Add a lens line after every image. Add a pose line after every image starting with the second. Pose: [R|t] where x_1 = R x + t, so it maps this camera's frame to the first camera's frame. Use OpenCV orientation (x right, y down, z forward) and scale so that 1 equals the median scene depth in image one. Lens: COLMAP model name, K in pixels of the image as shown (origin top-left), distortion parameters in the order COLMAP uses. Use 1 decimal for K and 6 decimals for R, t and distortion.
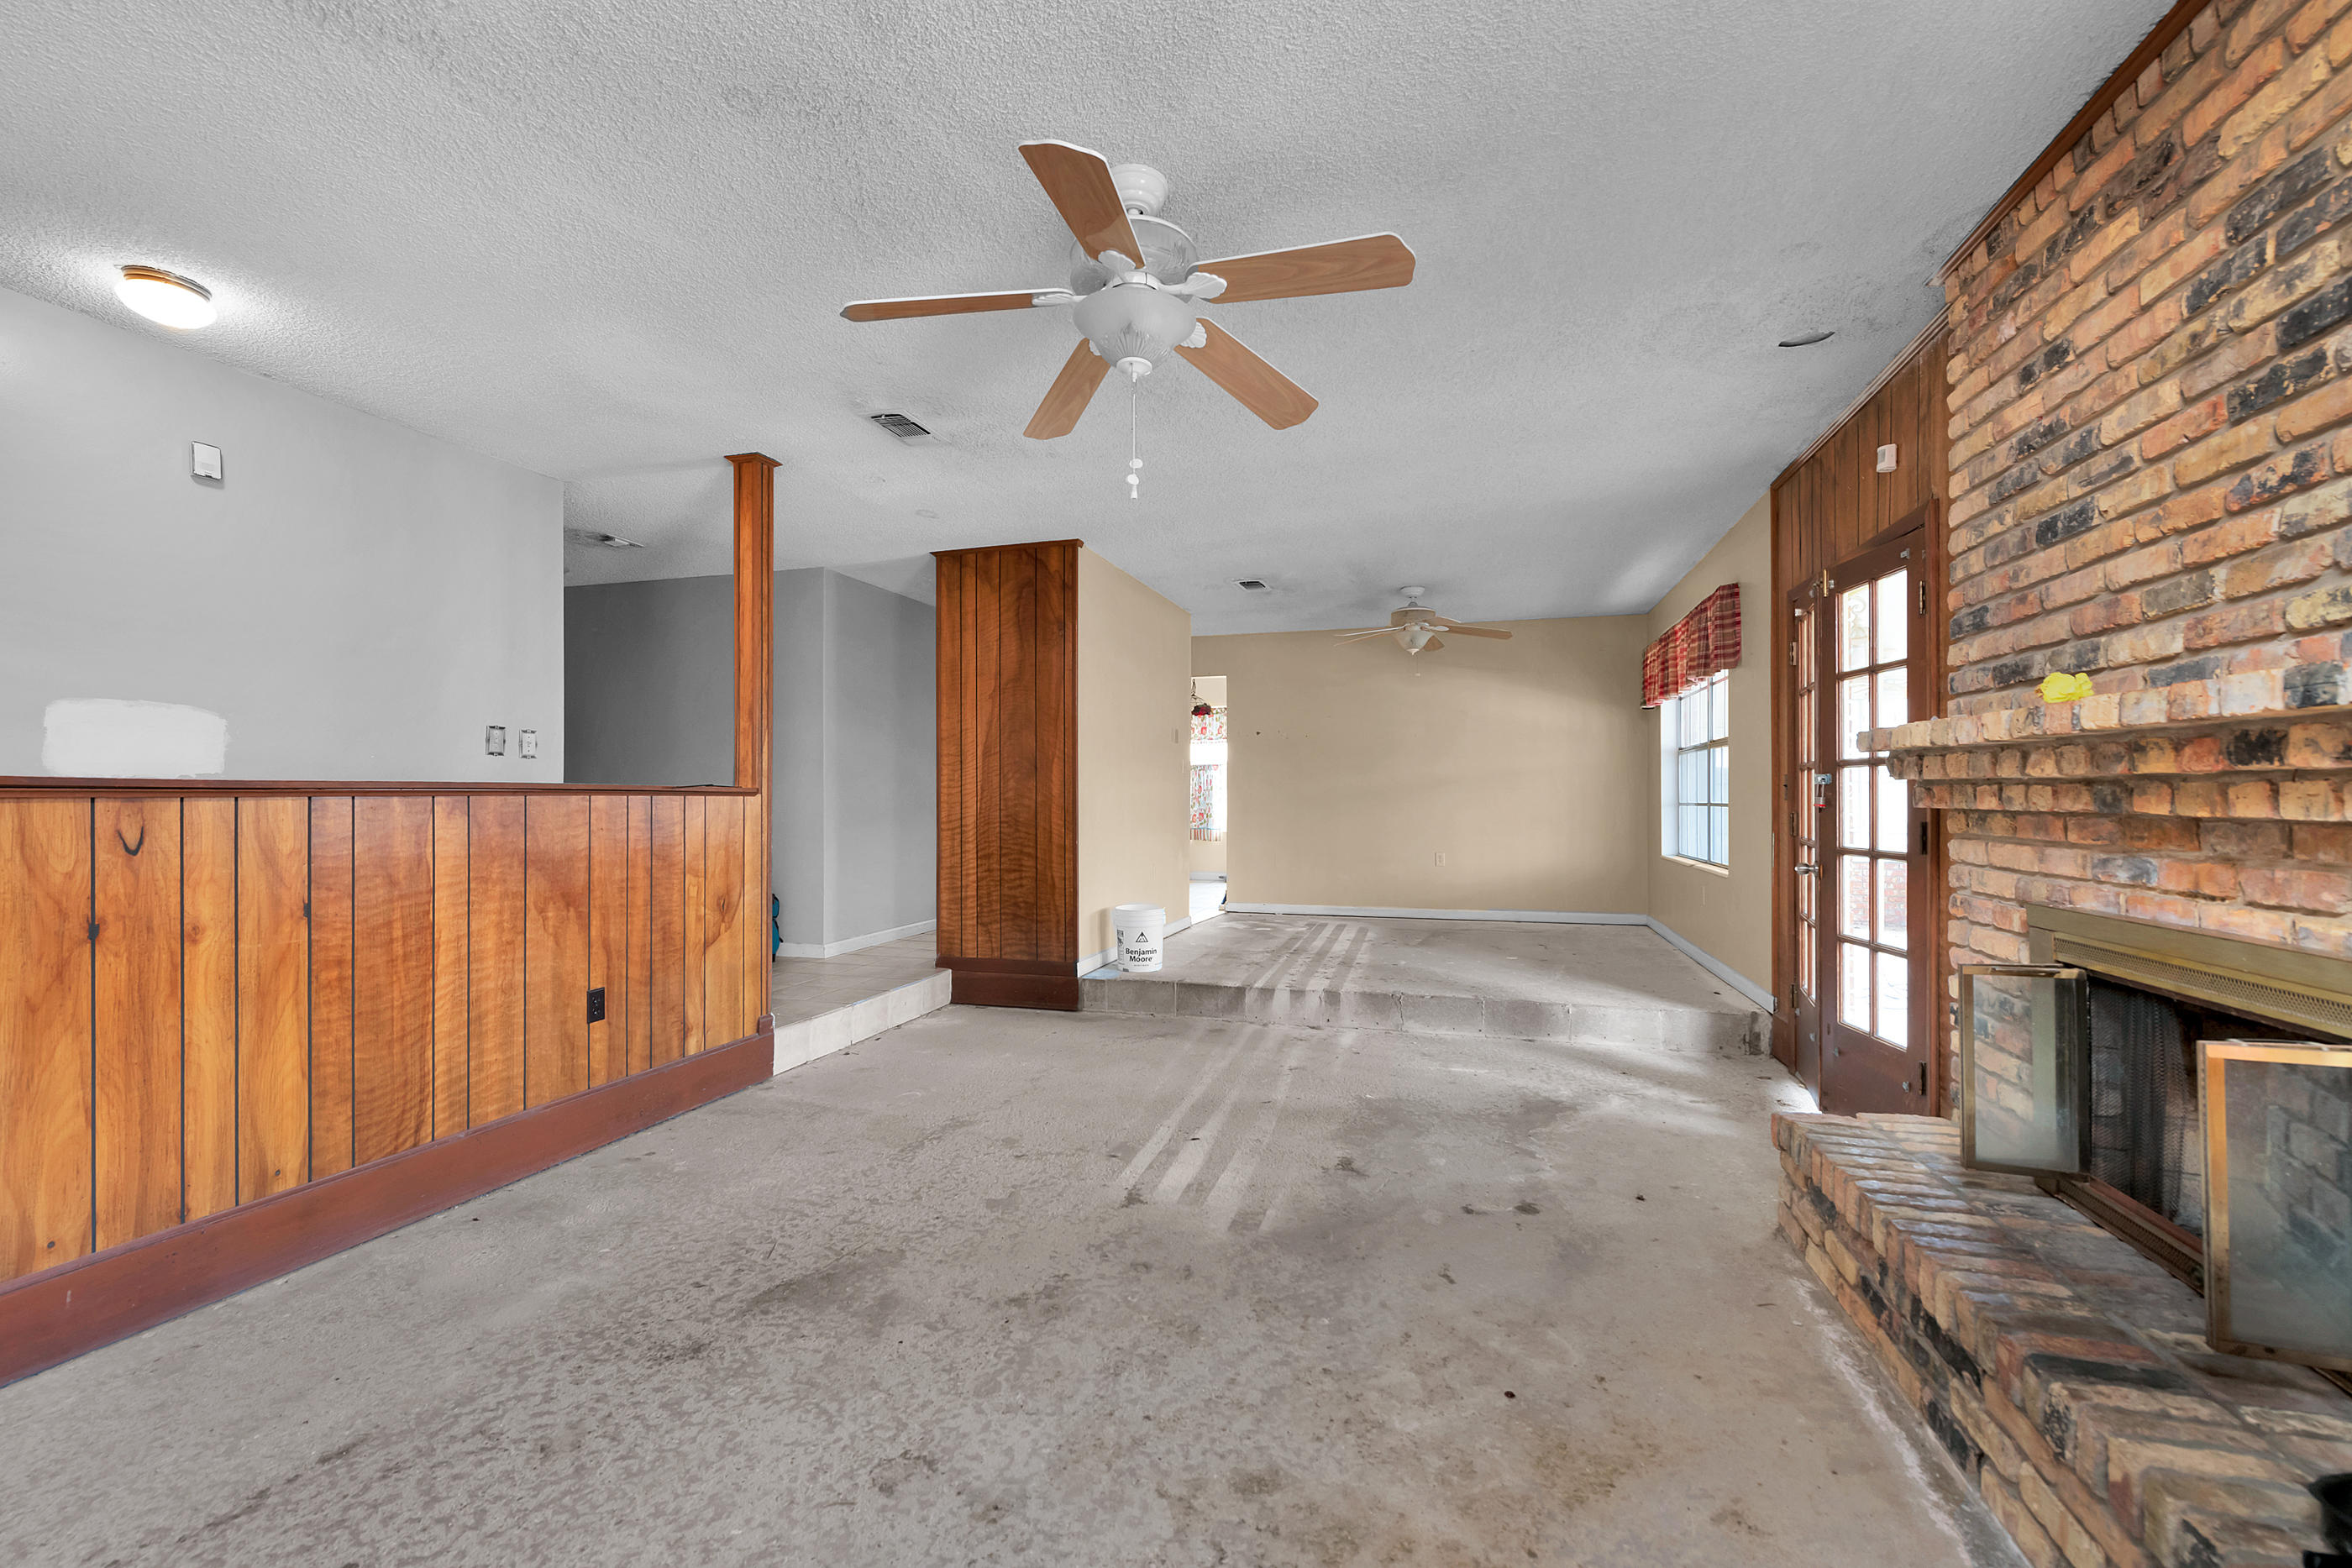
lens RADIAL K [[988.8, 0, 1218.4], [0, 988.8, 793.9], [0, 0, 1]] dist [0.001380, -0.004788]
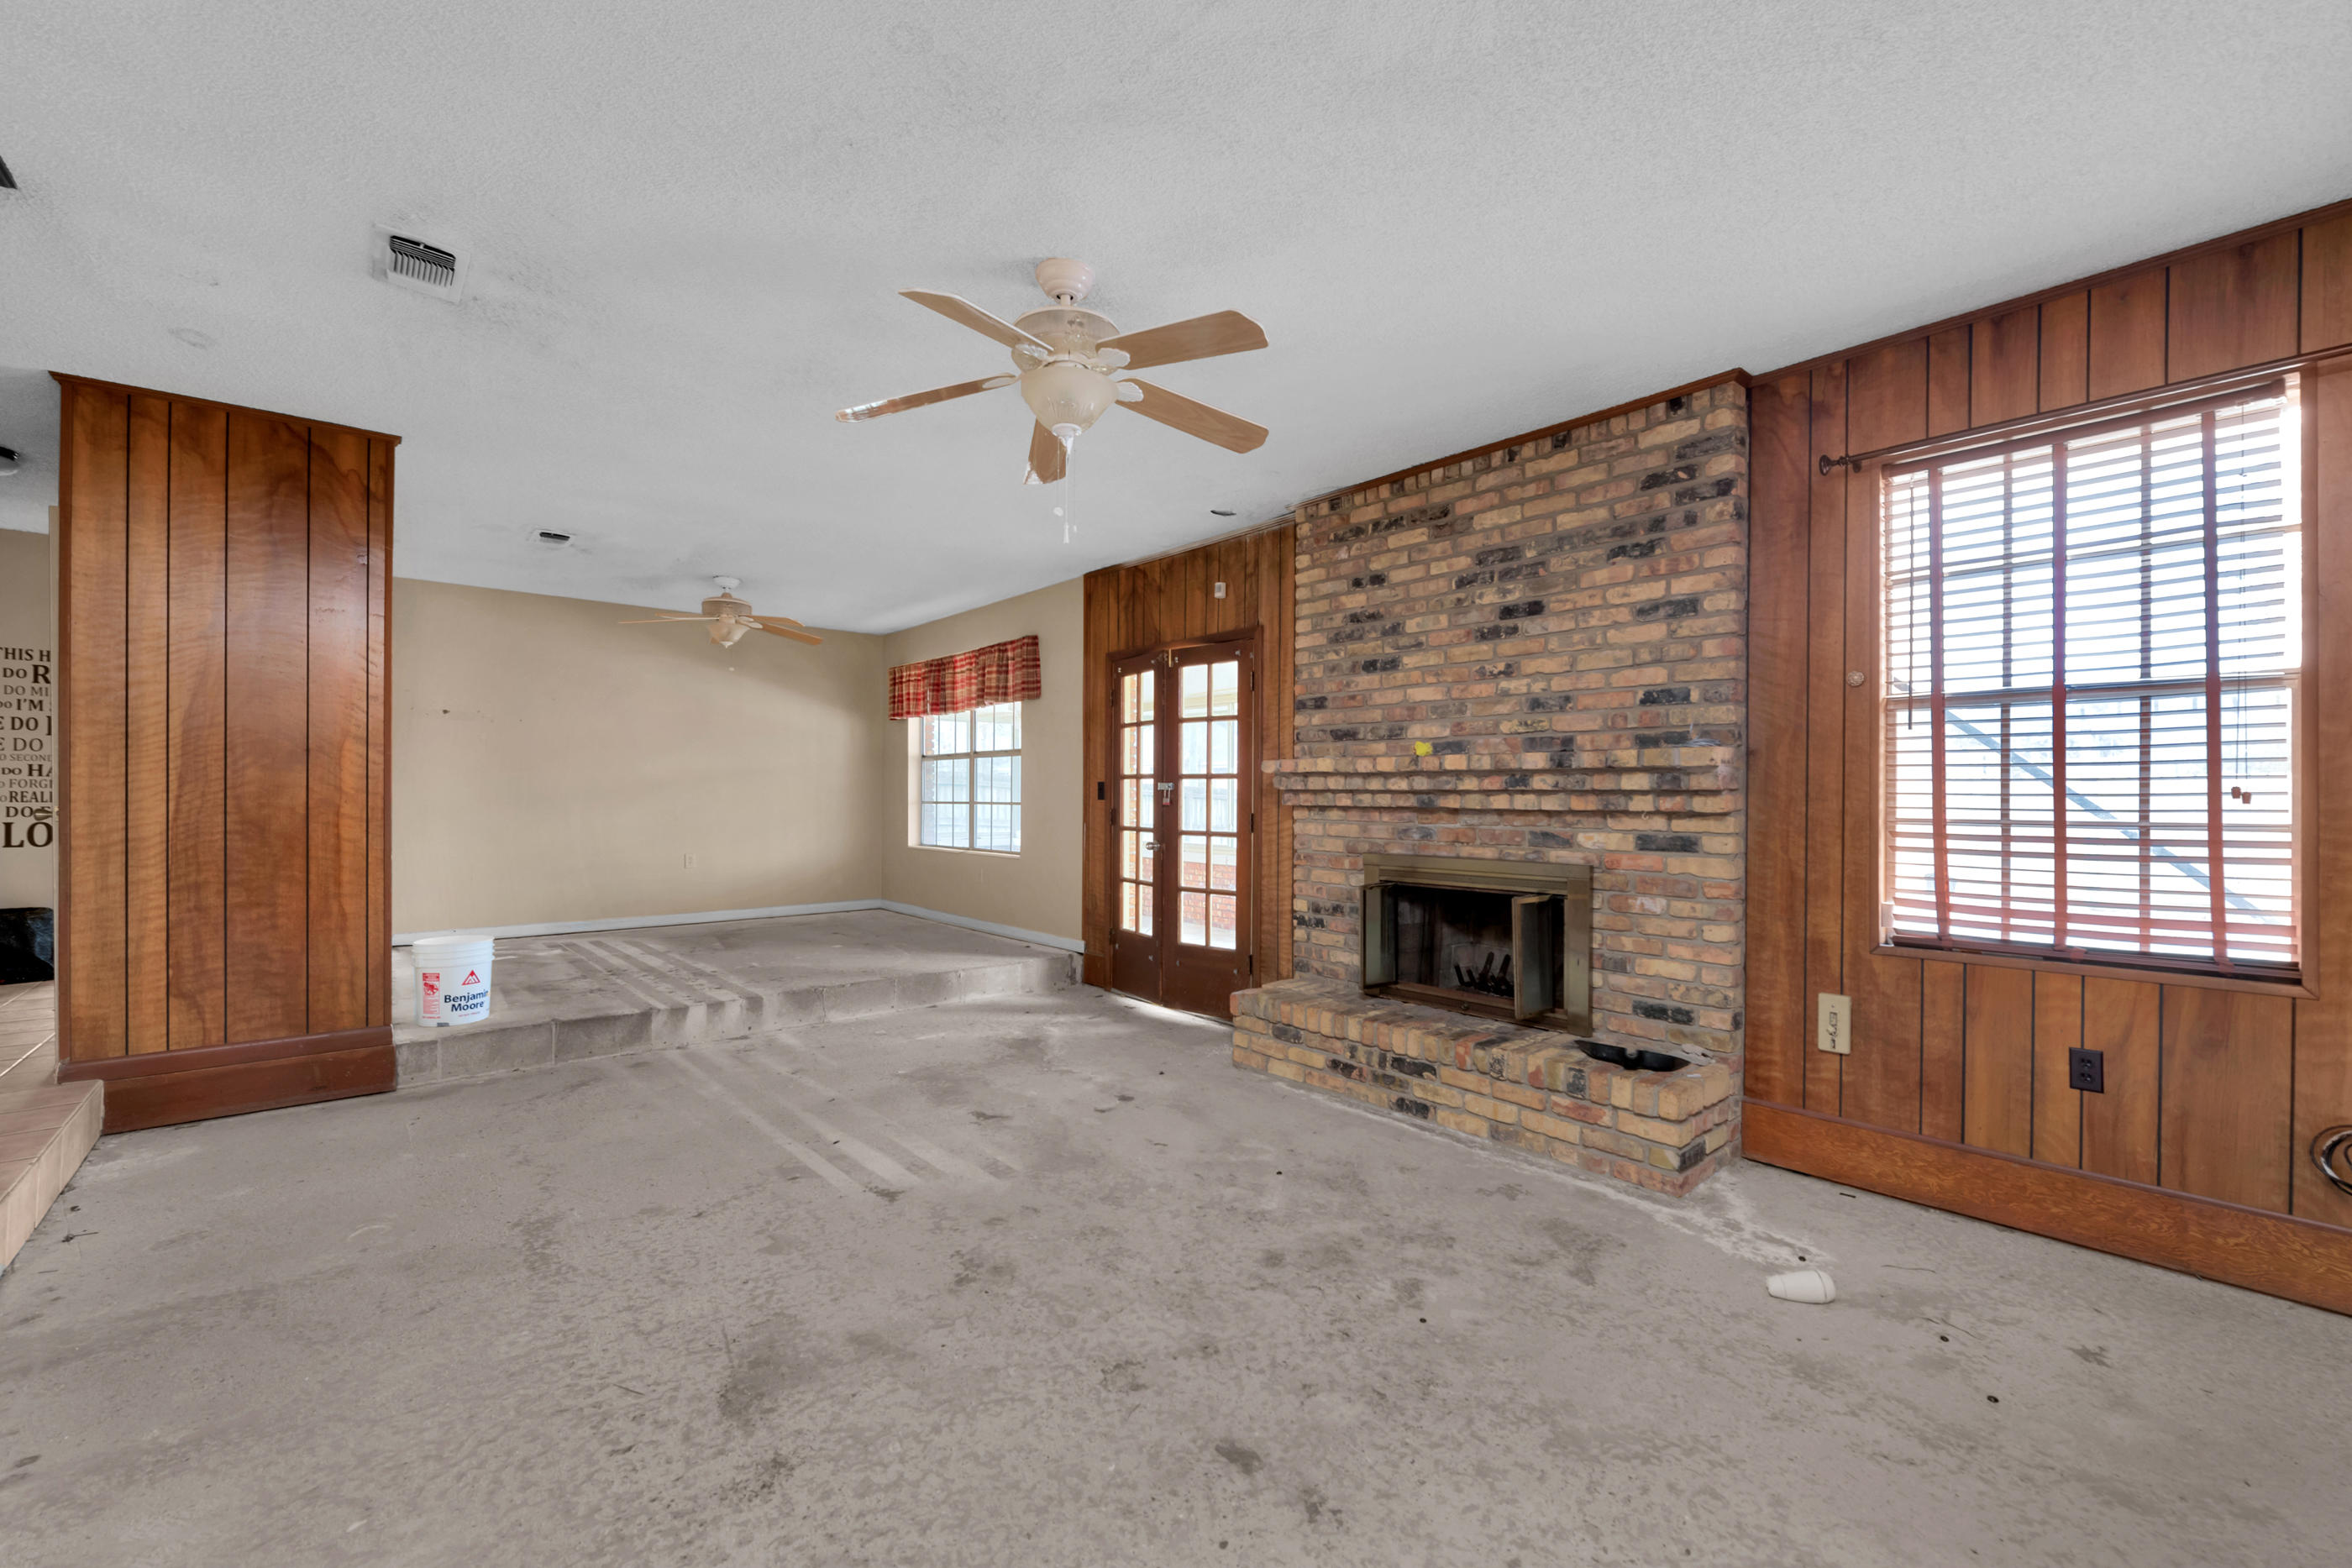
lens RADIAL K [[988.8, 0, 1218.4], [0, 988.8, 793.9], [0, 0, 1]] dist [0.001380, -0.004788]
pose [[0.500645, 0.005688, 0.865634, -0.718463], [-0.007940, 0.999967, -0.001979, -0.000750], [-0.865616, -0.005882, 0.500673, 0.181661]]
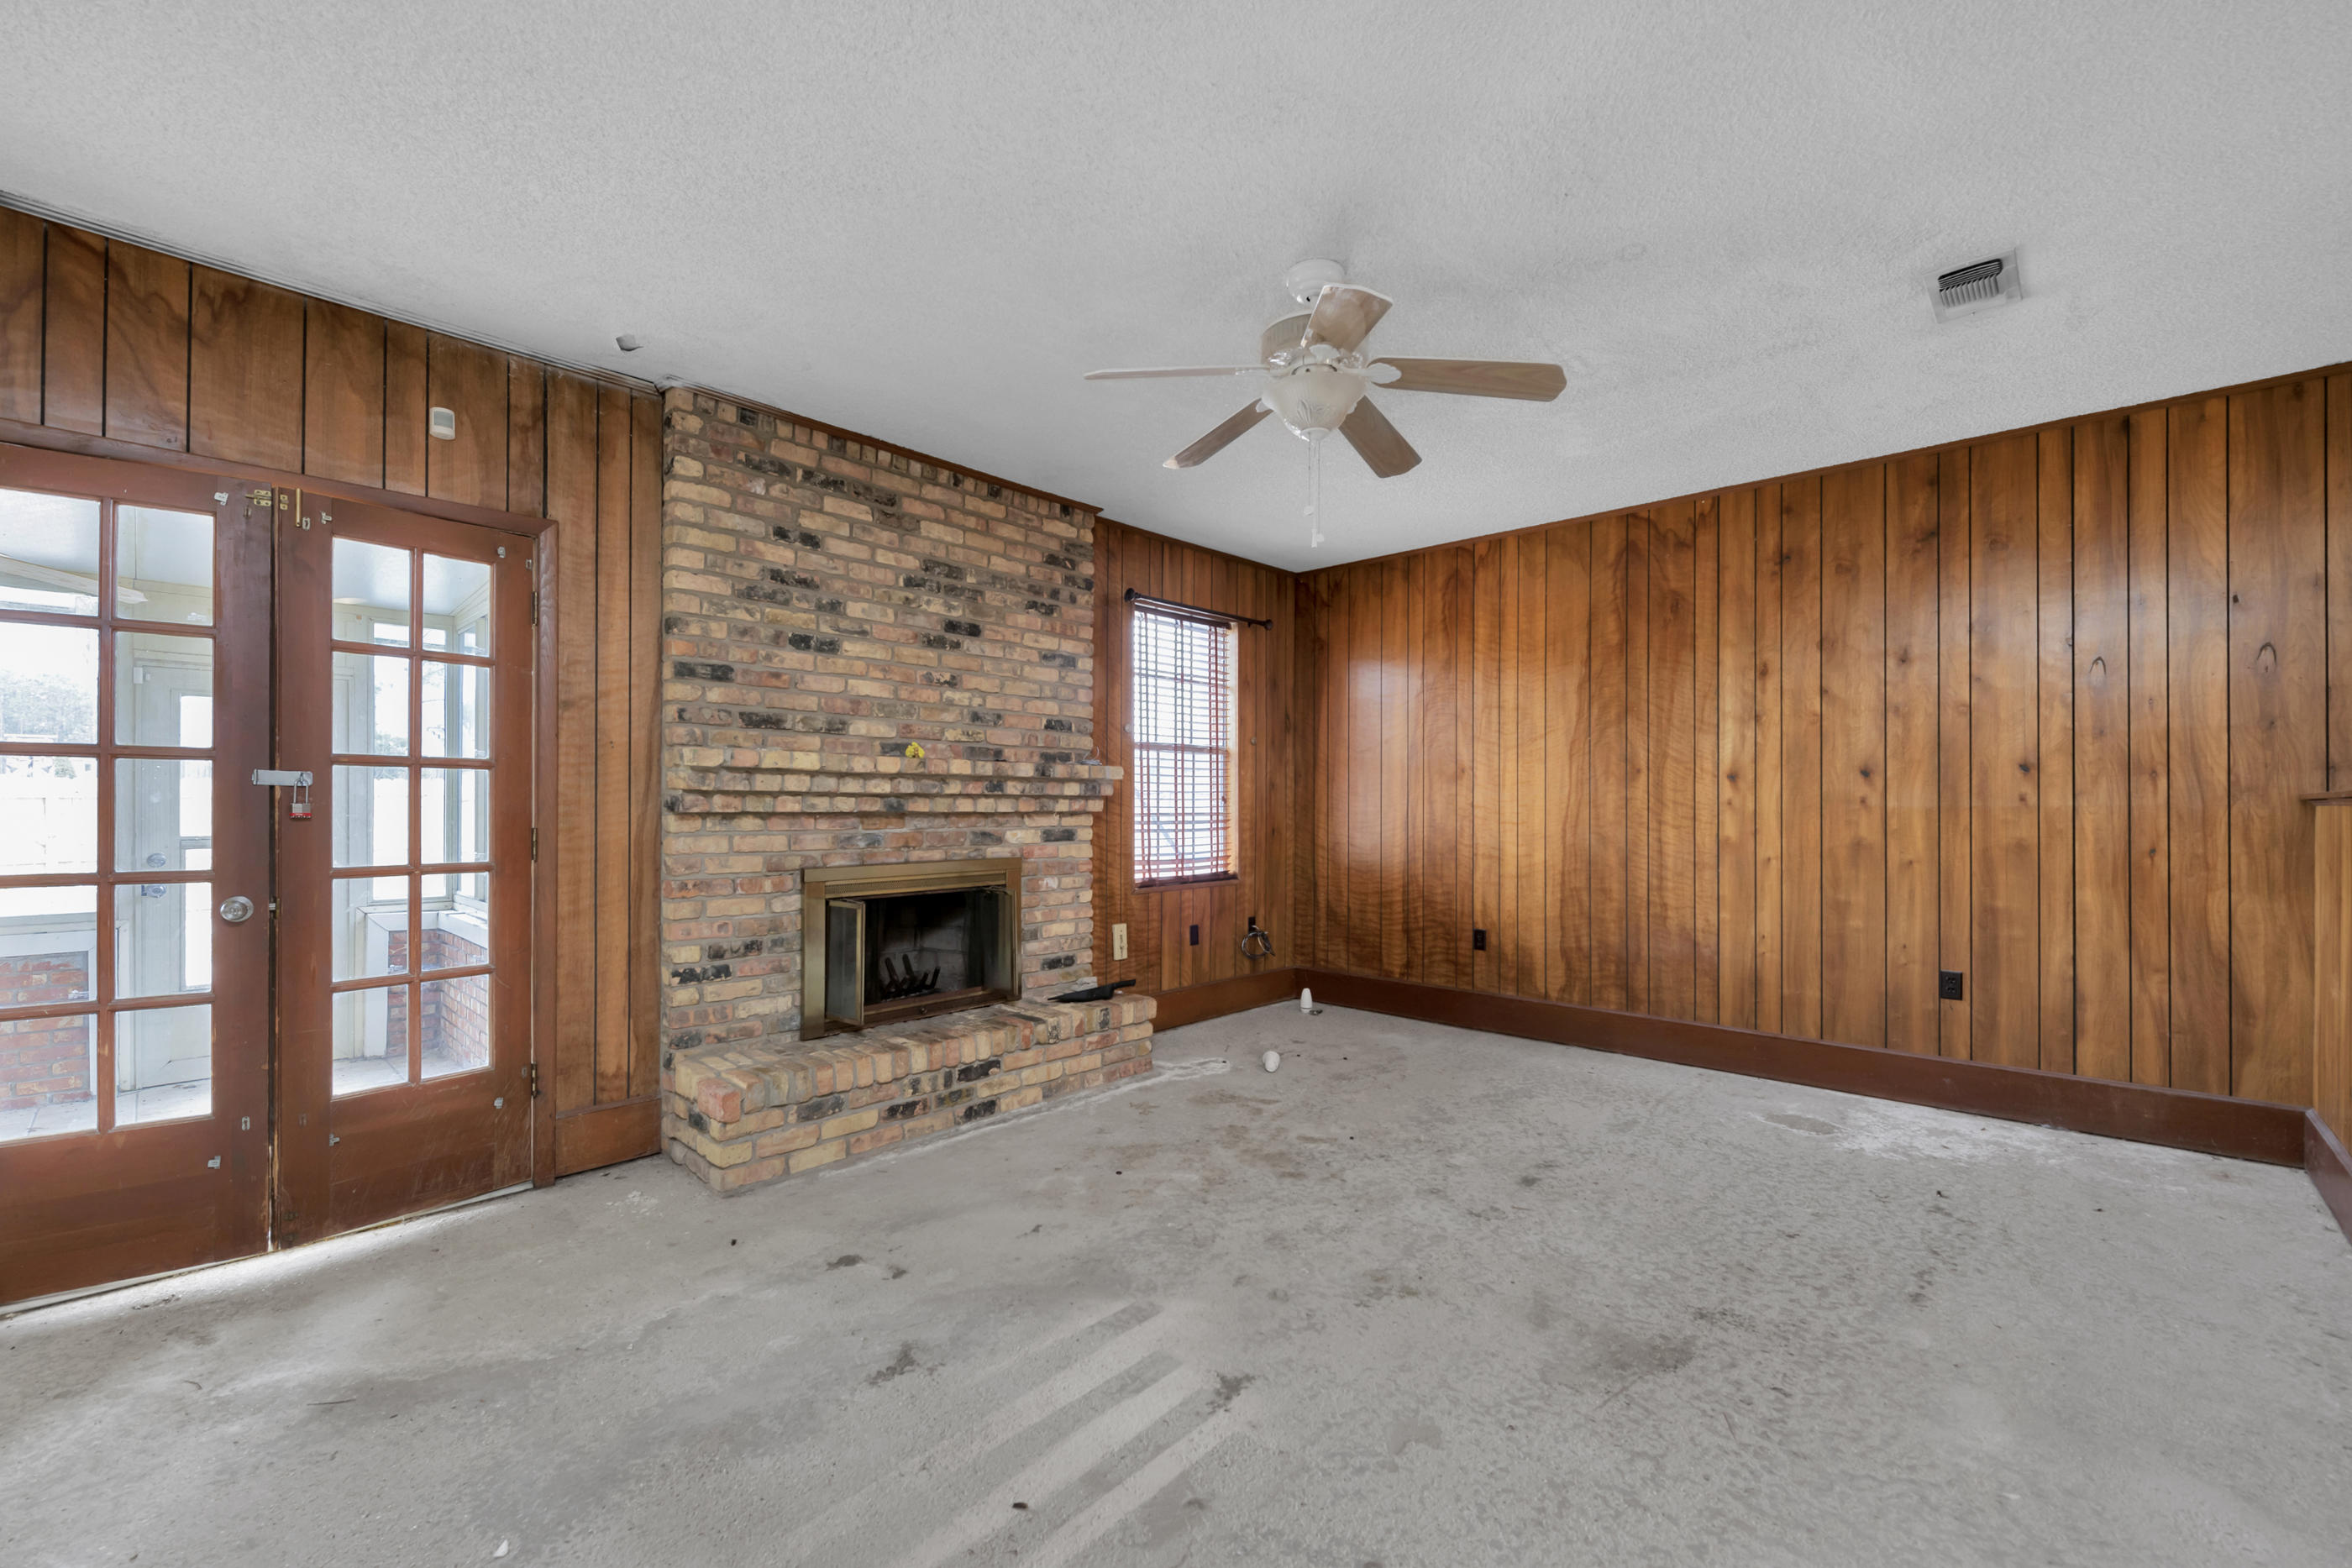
lens RADIAL K [[884.5, 0, 1281.0], [0, 884.5, 797.7], [0, 0, 1]] dist [0.007510, -0.004278]
pose [[-0.920792, -0.000349, 0.390053, -0.325471], [-0.003933, 0.999957, -0.008388, 0.001982], [-0.390033, -0.009258, -0.920754, 1.409210]]
